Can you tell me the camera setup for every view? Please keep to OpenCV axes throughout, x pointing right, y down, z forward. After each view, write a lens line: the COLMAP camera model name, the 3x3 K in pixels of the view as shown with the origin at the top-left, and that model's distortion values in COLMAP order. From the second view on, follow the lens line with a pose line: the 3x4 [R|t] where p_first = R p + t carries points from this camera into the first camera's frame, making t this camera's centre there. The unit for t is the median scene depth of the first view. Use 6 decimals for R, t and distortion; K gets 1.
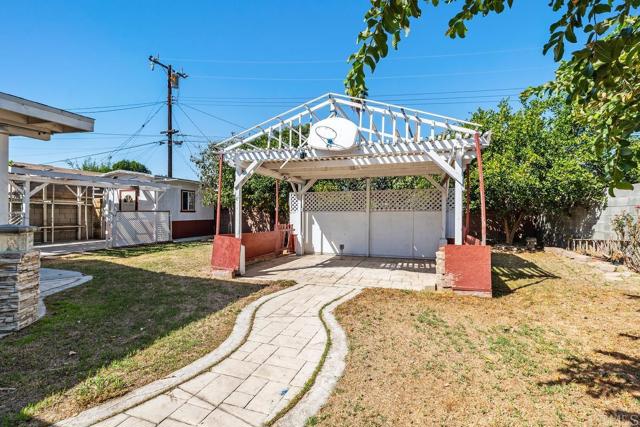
lens RADIAL K [[292.2, 0, 317.6], [0, 292.2, 214.3], [0, 0, 1]] dist [0.003924, -0.000127]
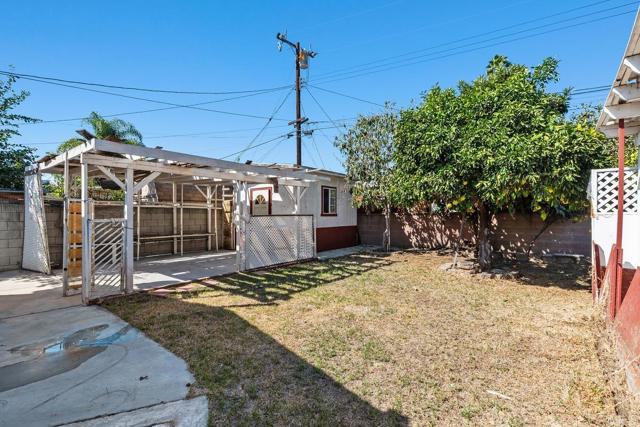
lens RADIAL K [[292.2, 0, 317.6], [0, 292.2, 214.3], [0, 0, 1]] dist [0.003924, -0.000127]
pose [[0.939414, -0.011865, -0.342578, -0.234814], [0.008496, 0.999900, -0.011331, -0.003779], [0.342678, 0.007734, 0.939421, 0.318826]]
